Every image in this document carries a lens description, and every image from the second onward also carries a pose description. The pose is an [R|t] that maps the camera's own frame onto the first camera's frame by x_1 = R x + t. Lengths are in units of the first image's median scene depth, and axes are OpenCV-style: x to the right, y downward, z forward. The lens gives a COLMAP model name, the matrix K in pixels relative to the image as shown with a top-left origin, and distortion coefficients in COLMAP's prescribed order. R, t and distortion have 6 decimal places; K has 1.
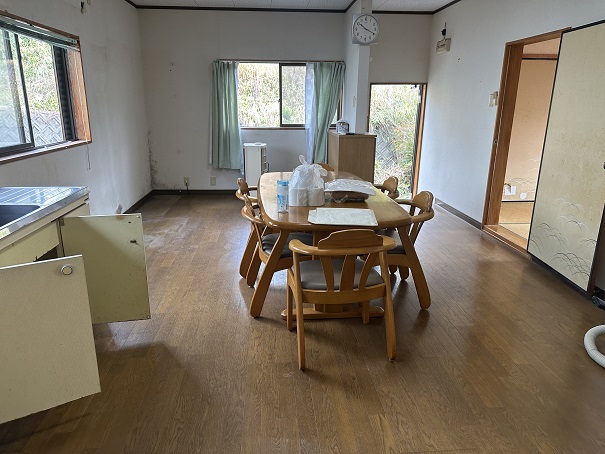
lens RADIAL K [[424.0, 0, 297.4], [0, 424.0, 226.3], [0, 0, 1]] dist [0.031833, -0.027036]
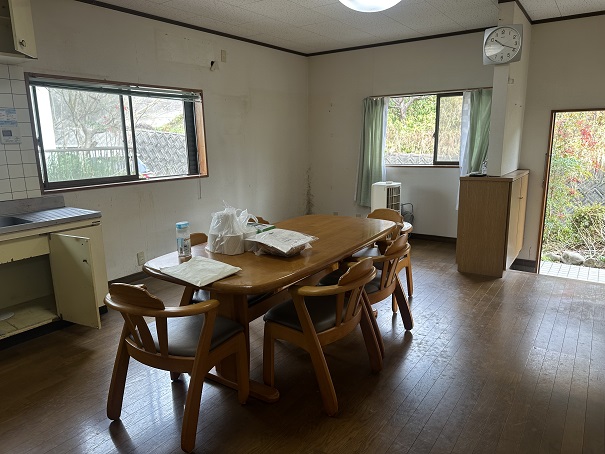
lens RADIAL K [[424.0, 0, 299.9], [0, 424.0, 226.1], [0, 0, 1]] dist [0.031833, -0.027036]
pose [[0.770160, 0.111625, -0.628007, 0.339500], [-0.156898, 0.987470, -0.016894, -0.054027], [0.618253, 0.111544, 0.778024, 0.168083]]
